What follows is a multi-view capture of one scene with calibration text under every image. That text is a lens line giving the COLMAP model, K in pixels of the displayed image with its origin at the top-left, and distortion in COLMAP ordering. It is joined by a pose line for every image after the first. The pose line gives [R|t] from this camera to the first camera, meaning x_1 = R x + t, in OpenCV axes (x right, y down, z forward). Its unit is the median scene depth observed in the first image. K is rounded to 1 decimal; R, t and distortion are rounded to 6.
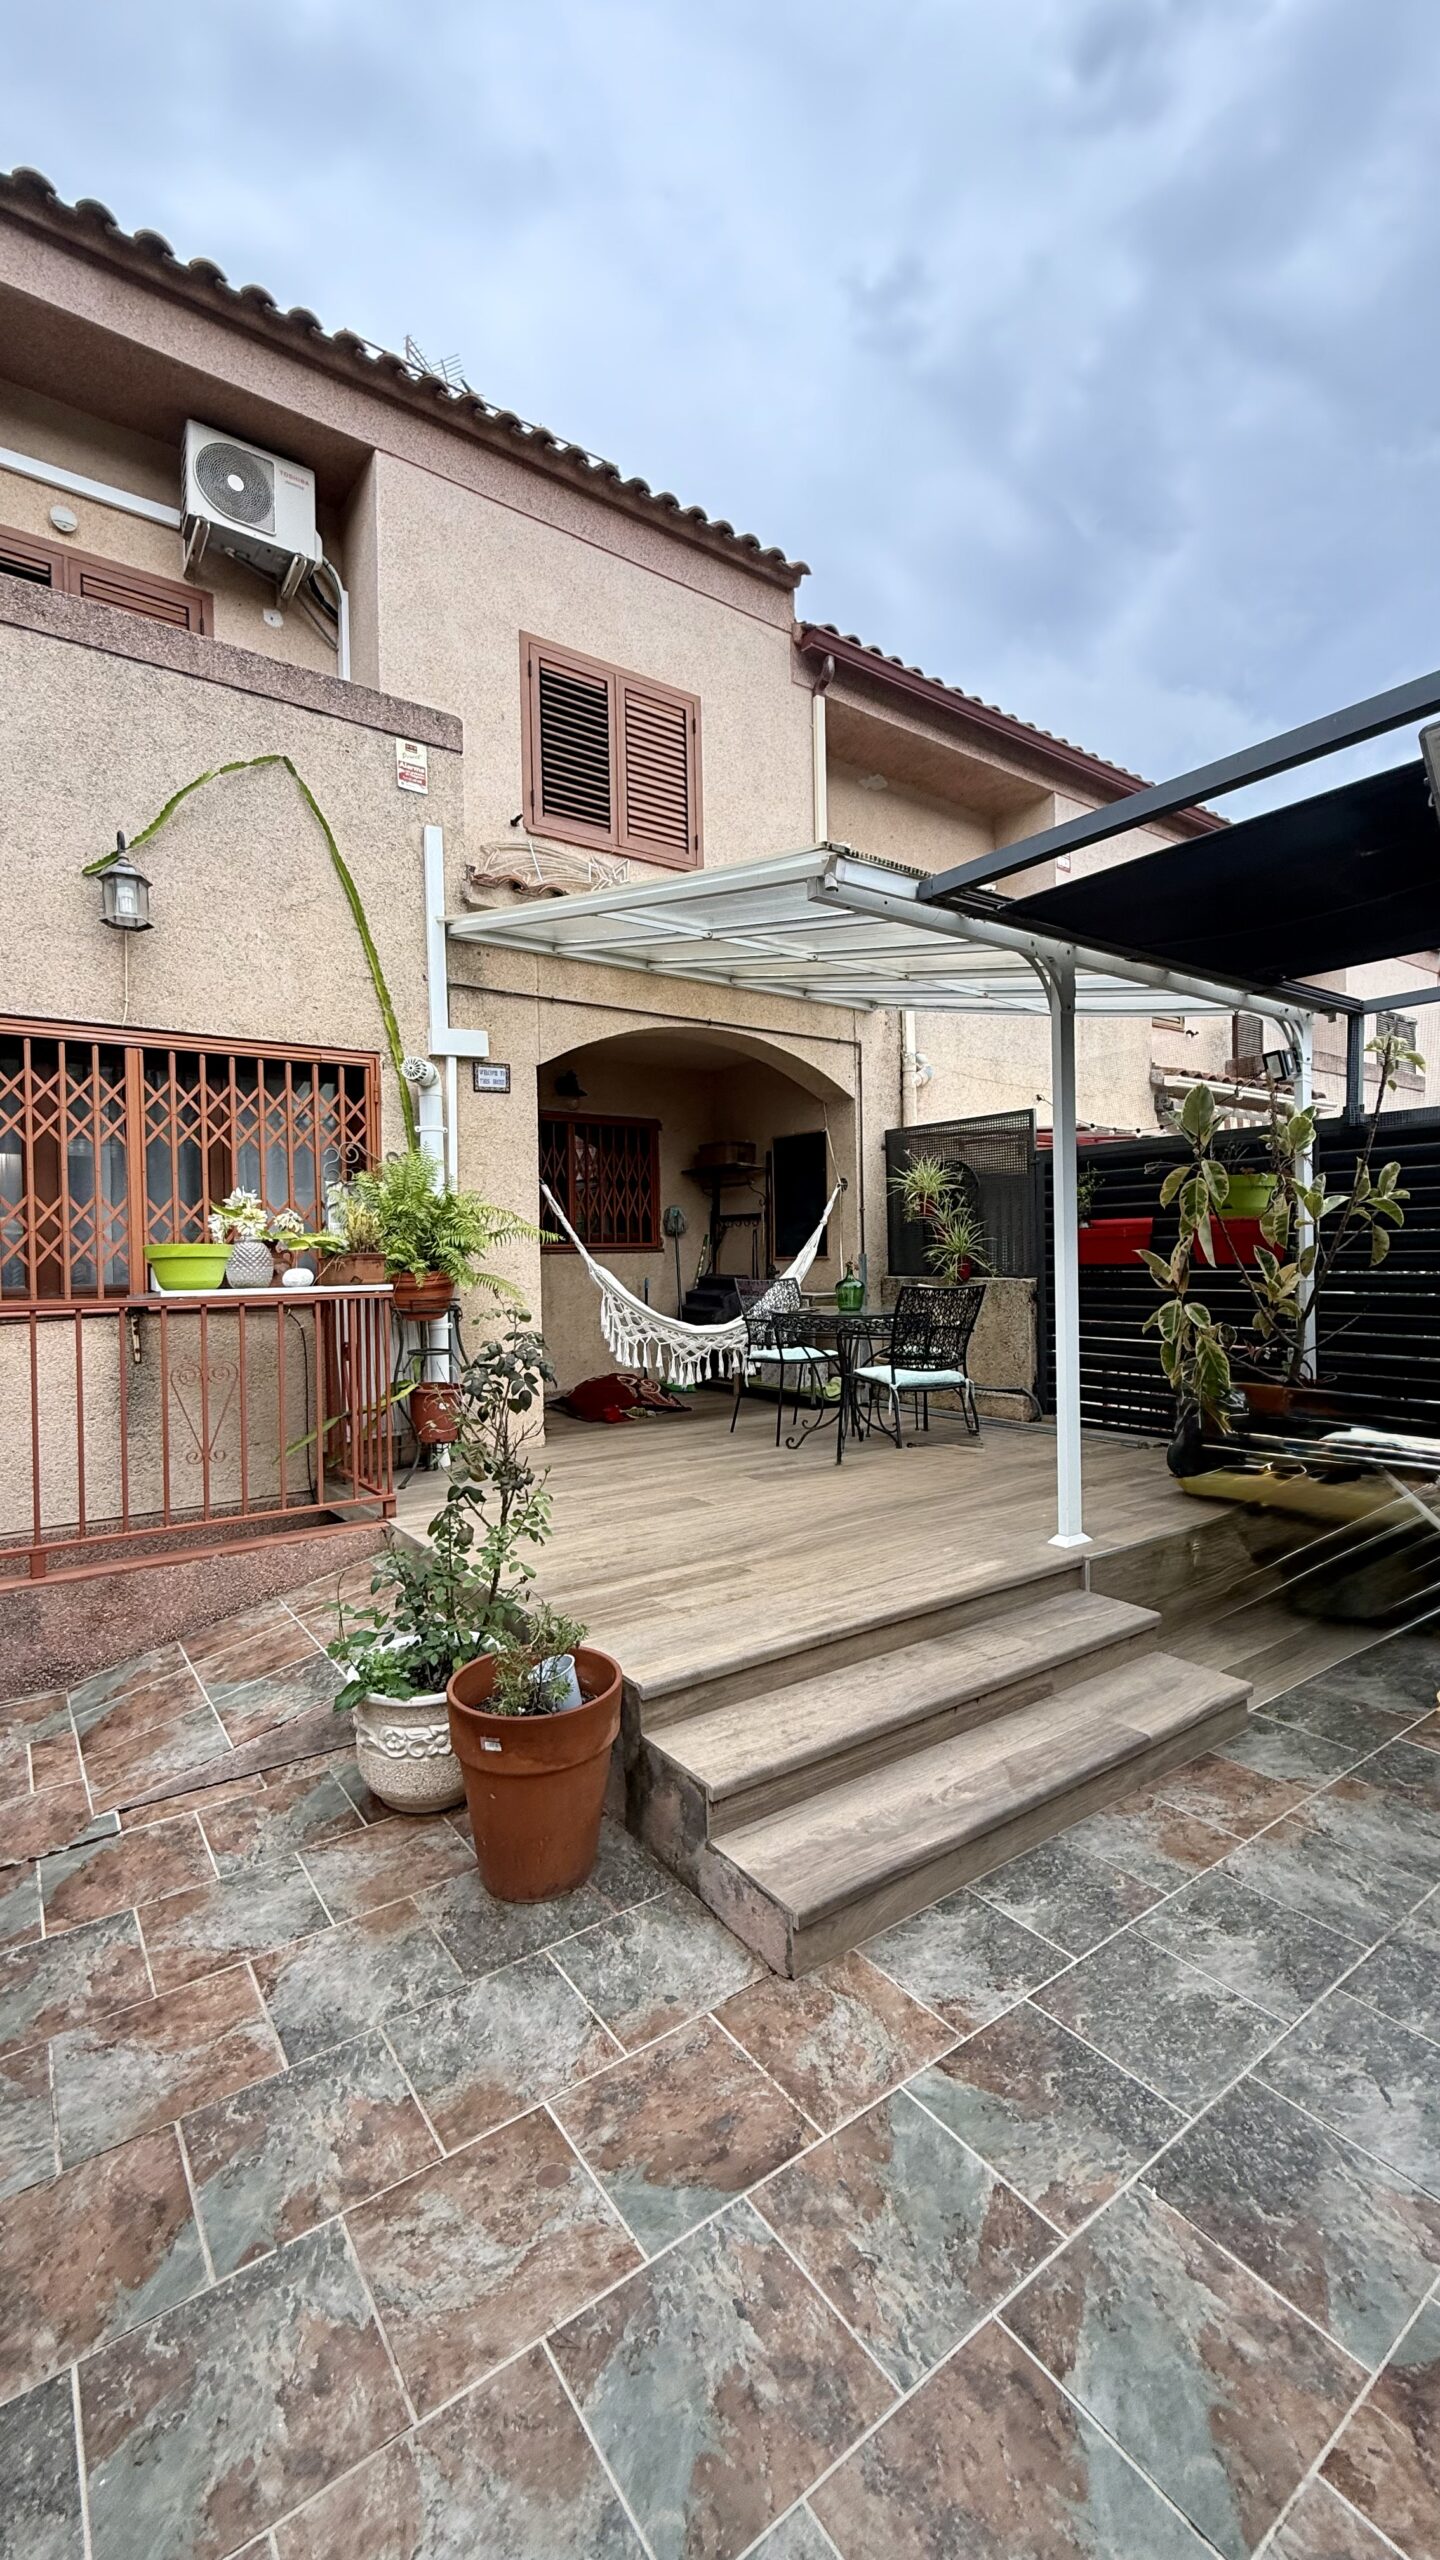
lens RADIAL K [[1015.6, 0, 715.8], [0, 1015.6, 1274.0], [0, 0, 1]] dist [0.001619, -0.000130]
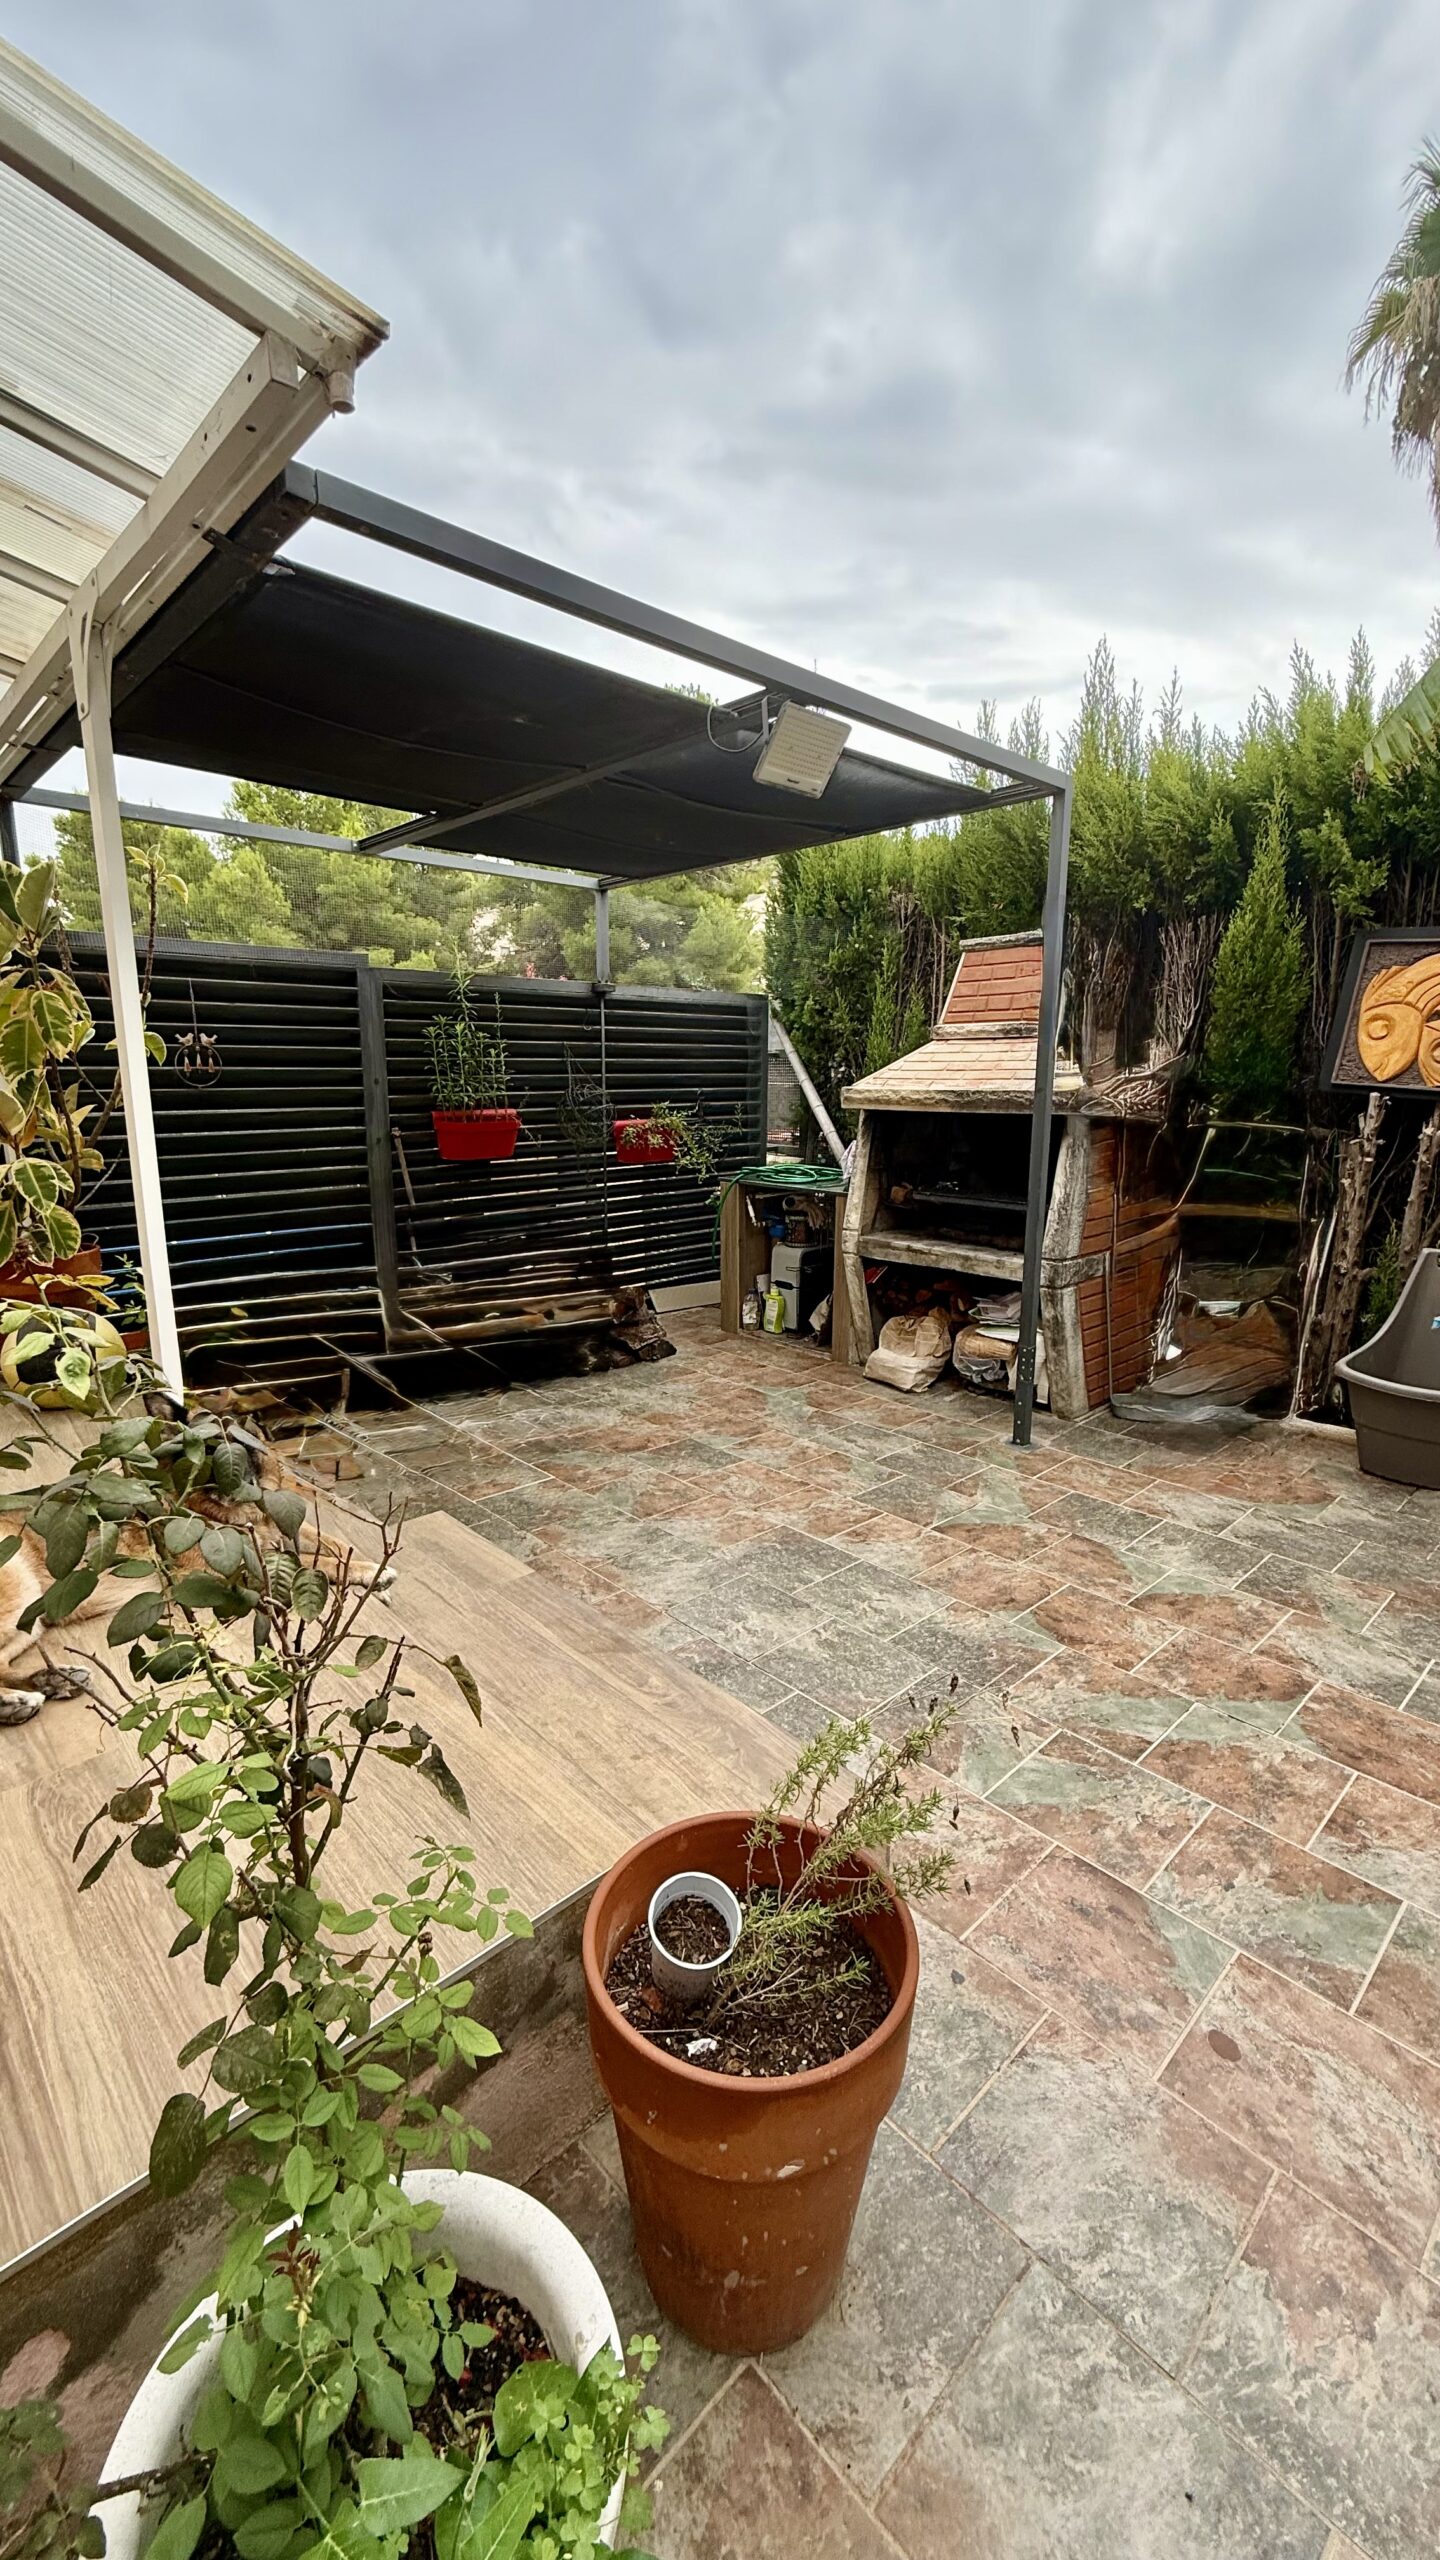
lens RADIAL K [[1015.6, 0, 713.7], [0, 1015.6, 1277.2], [0, 0, 1]] dist [0.001619, -0.000130]
pose [[-0.138624, -0.179036, 0.974028, -0.817371], [0.018717, 0.982874, 0.183326, -0.035957], [-0.990168, 0.043645, -0.132899, 1.408939]]
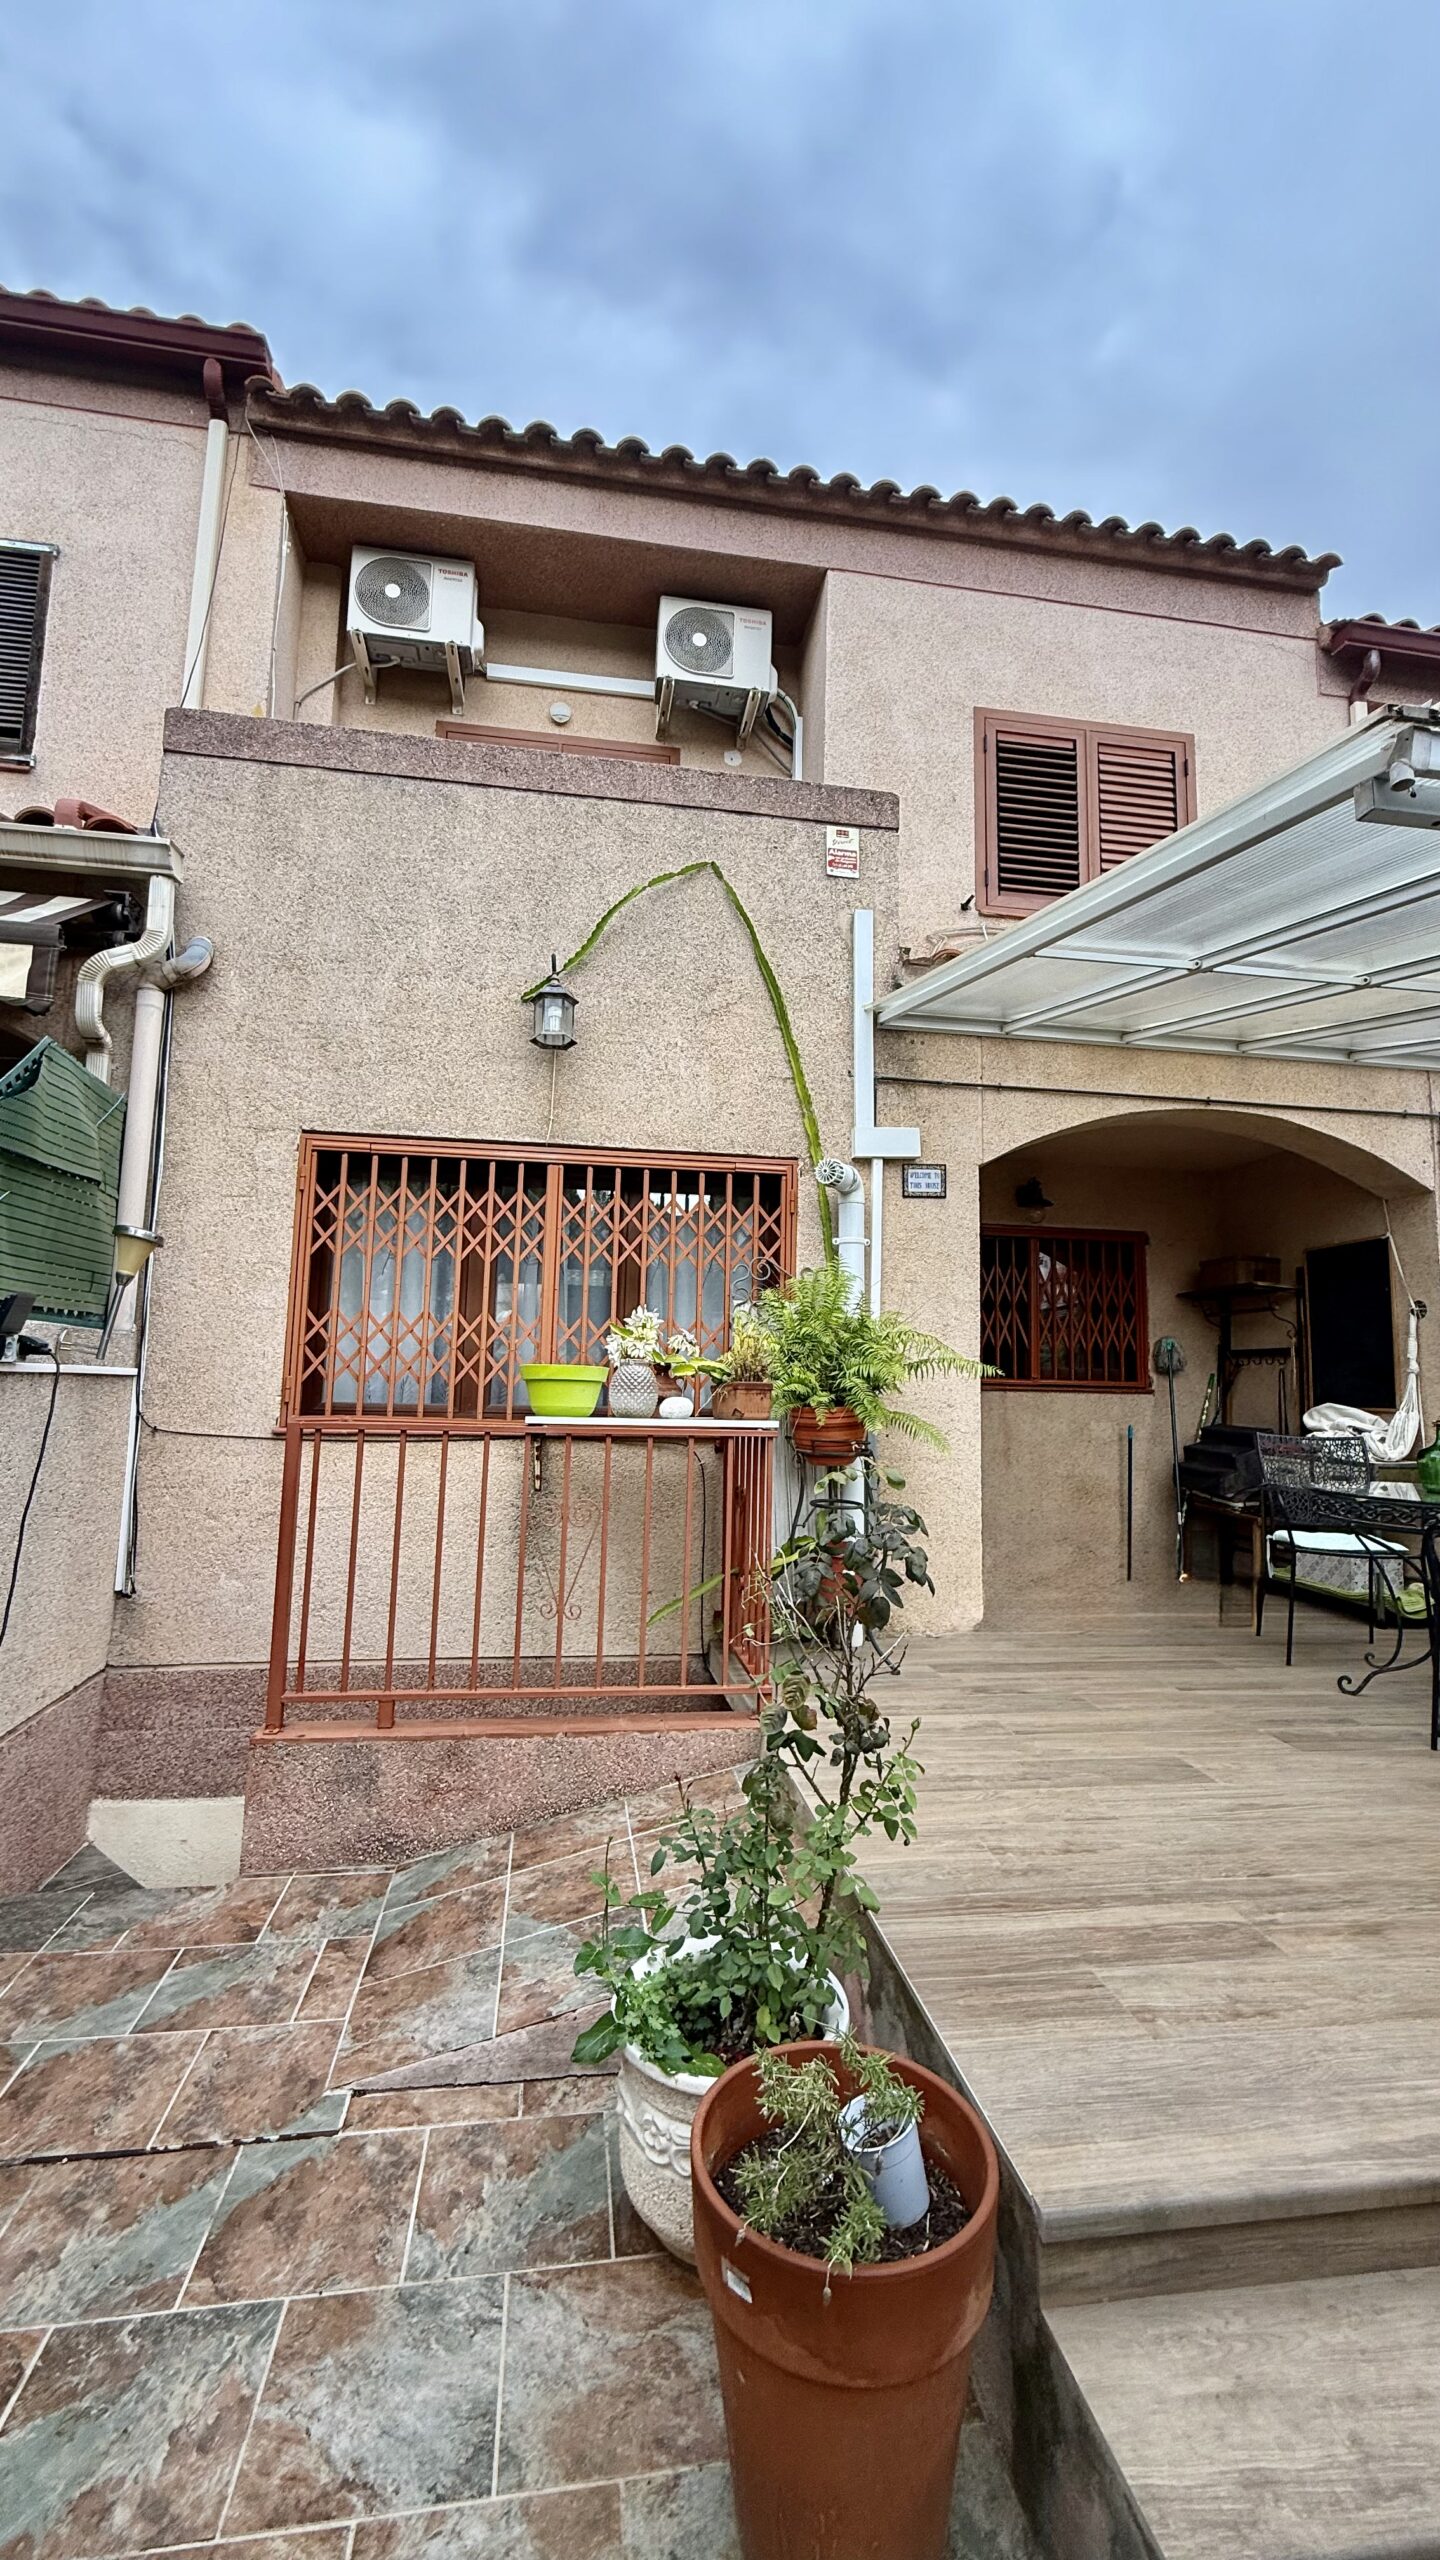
lens RADIAL K [[1015.6, 0, 724.8], [0, 1015.6, 1270.8], [0, 0, 1]] dist [0.001619, -0.000130]
pose [[0.893345, -0.014890, -0.449124, 0.014416], [-0.045526, 0.991310, -0.123421, -0.006245], [0.447058, 0.130704, 0.884904, 0.210868]]
